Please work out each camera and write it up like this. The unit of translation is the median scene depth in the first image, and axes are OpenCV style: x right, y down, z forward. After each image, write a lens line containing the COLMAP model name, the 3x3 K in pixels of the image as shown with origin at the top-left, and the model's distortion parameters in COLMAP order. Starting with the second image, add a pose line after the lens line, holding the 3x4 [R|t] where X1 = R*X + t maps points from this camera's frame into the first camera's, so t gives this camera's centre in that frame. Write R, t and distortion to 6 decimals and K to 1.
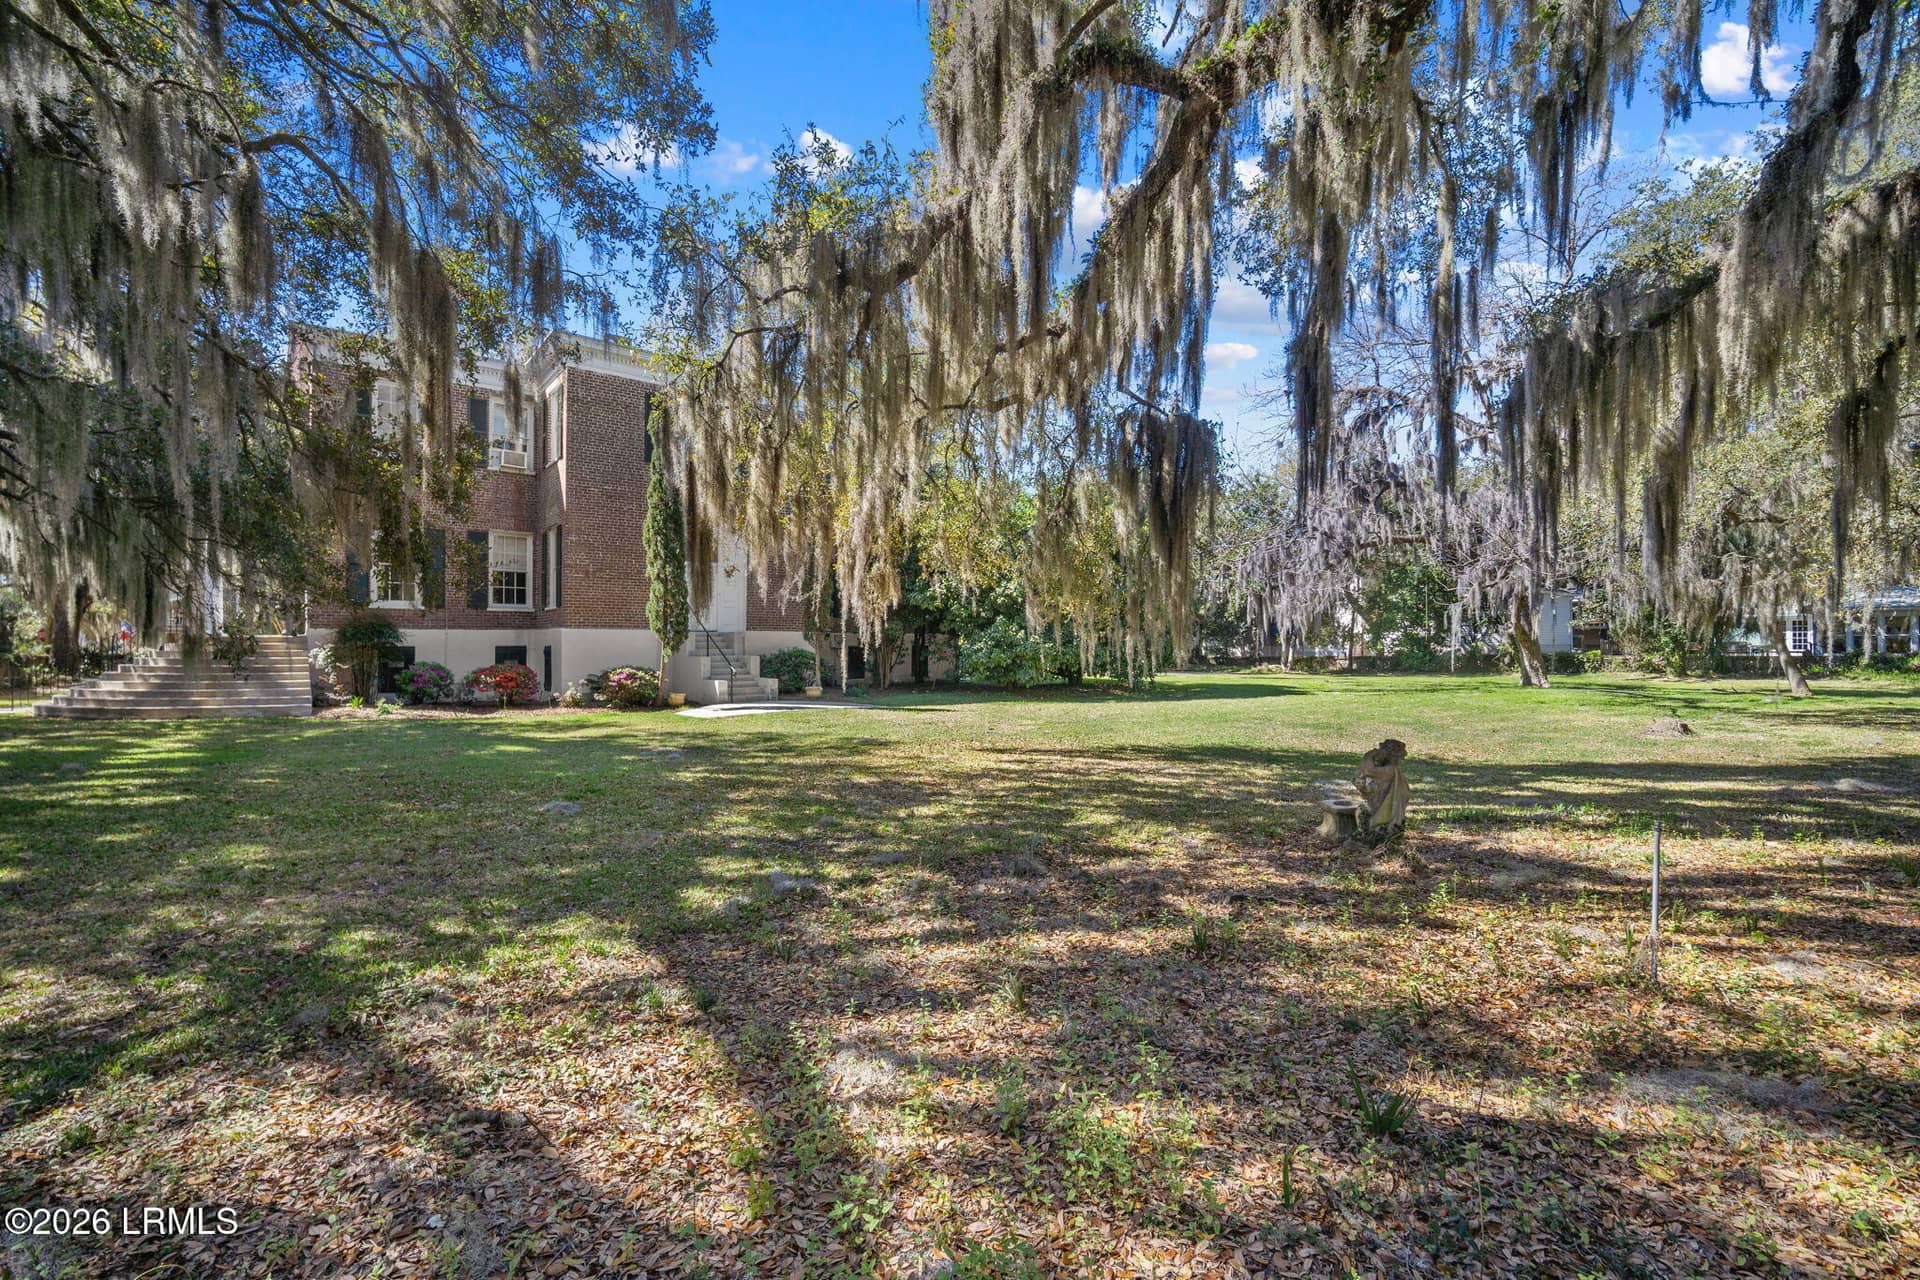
lens RADIAL K [[846.0, 0, 967.5], [0, 846.0, 644.0], [0, 0, 1]] dist [-0.012376, 0.000399]
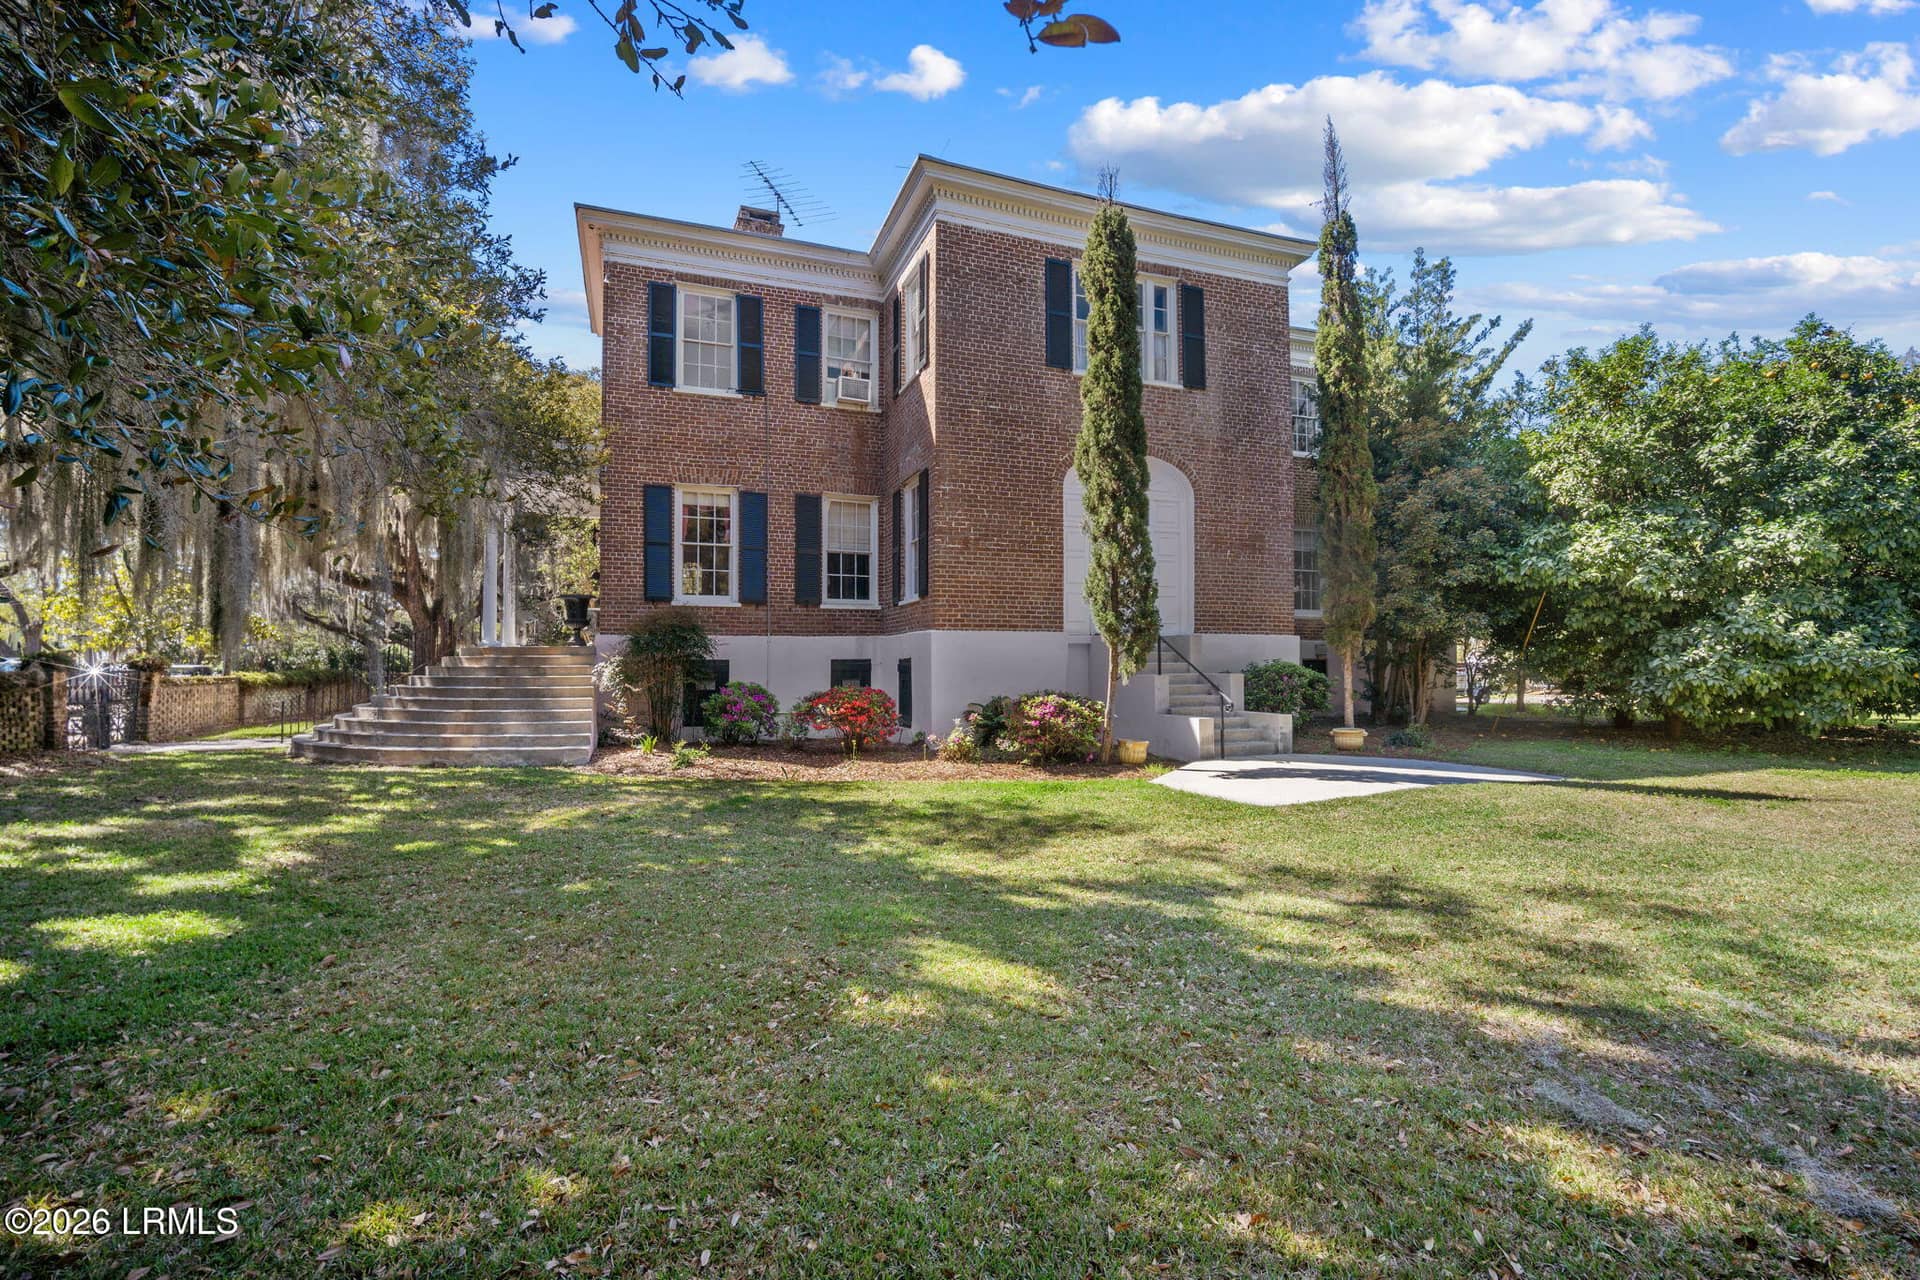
lens RADIAL K [[846.0, 0, 967.5], [0, 846.0, 644.0], [0, 0, 1]] dist [-0.012376, 0.000399]
pose [[0.949428, -0.010579, -0.313808, -0.252241], [0.004178, 0.999769, -0.021063, 0.005401], [0.313958, 0.018686, 0.949253, 0.401507]]
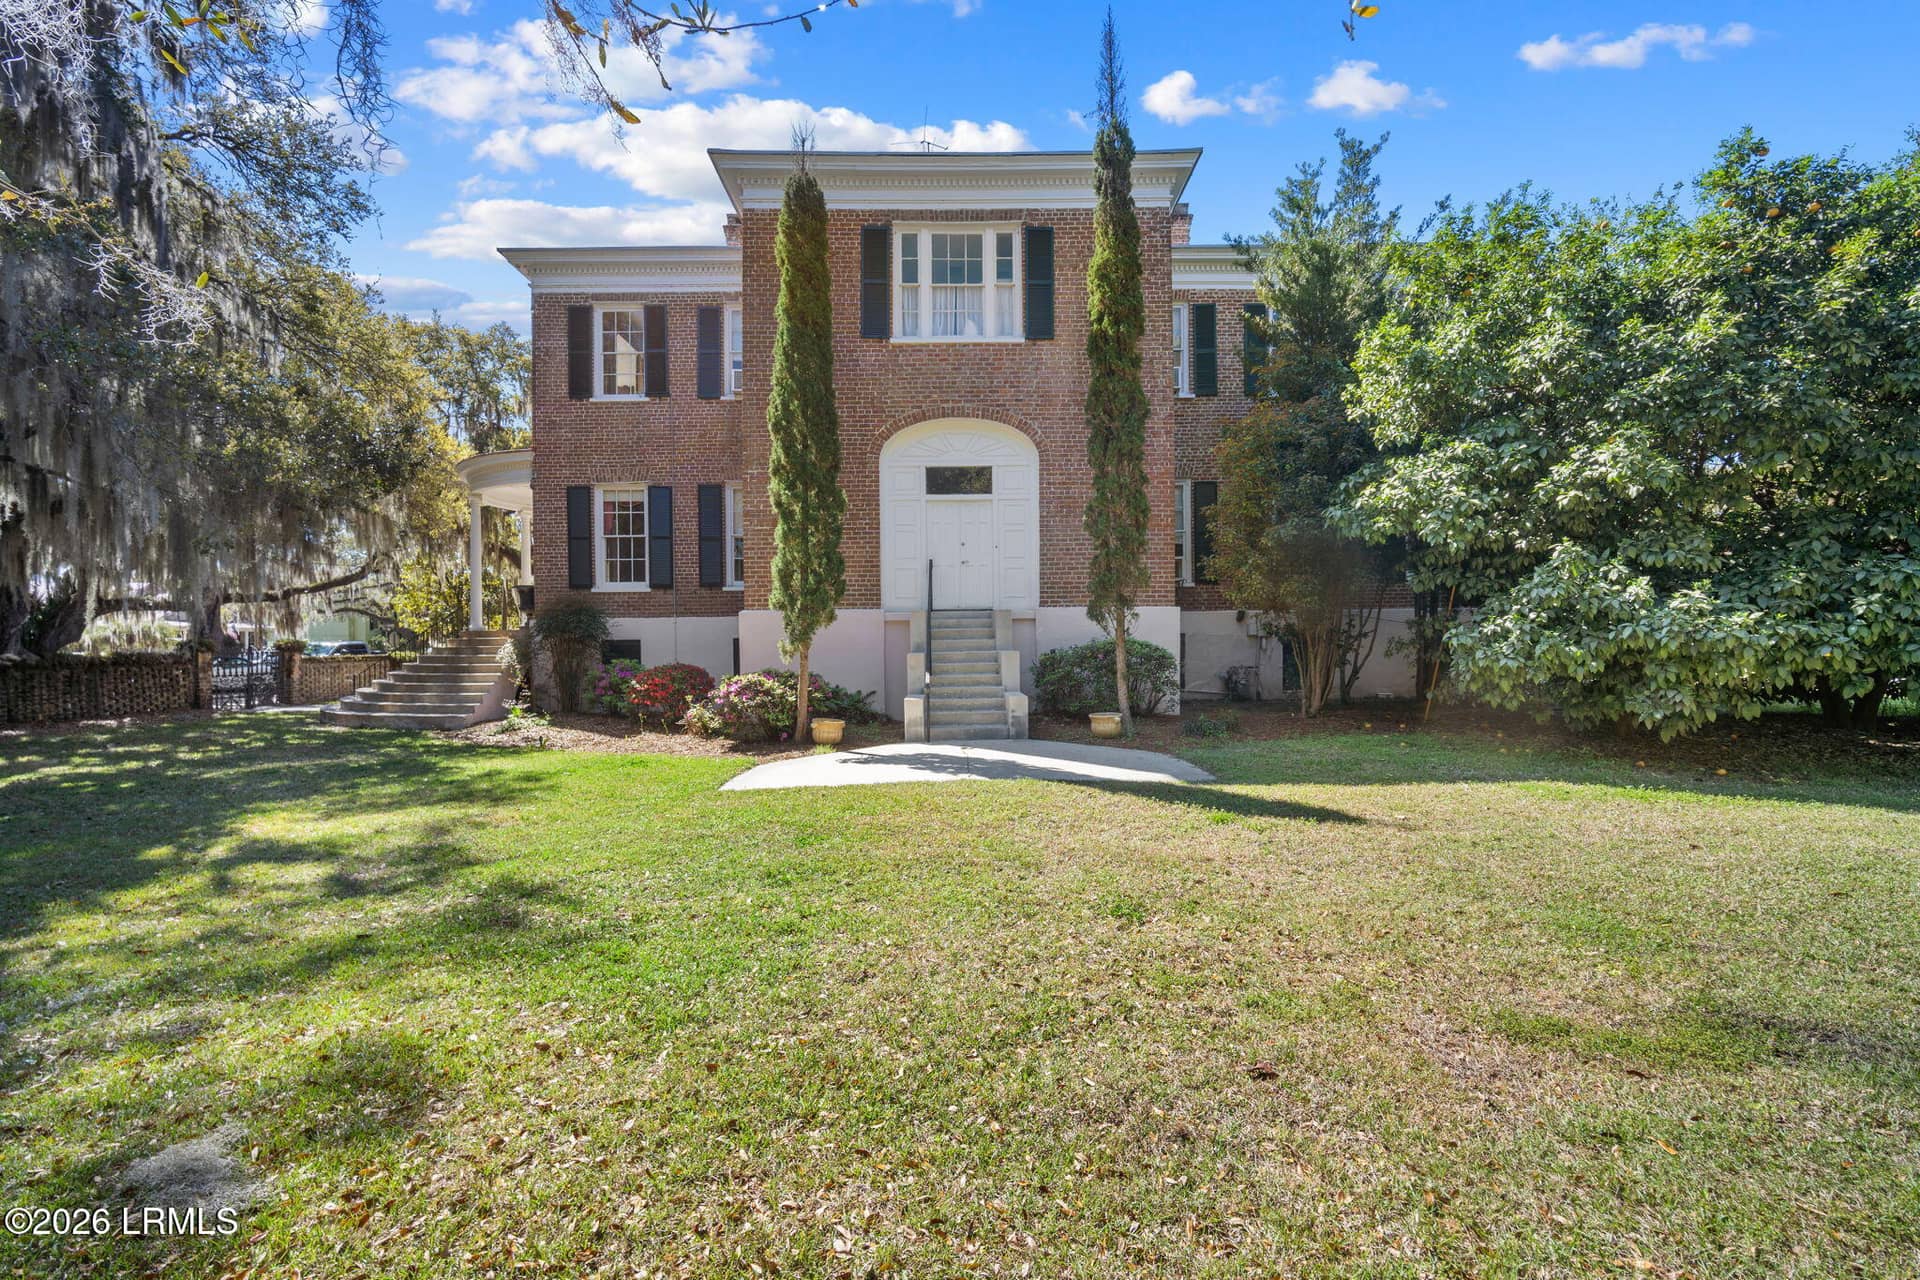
lens RADIAL K [[846.0, 0, 967.5], [0, 846.0, 644.0], [0, 0, 1]] dist [-0.012376, 0.000399]
pose [[0.790247, -0.005813, -0.612761, 0.058862], [0.014906, 0.999841, 0.009738, 0.004058], [0.612608, -0.016829, 0.790208, 0.576191]]
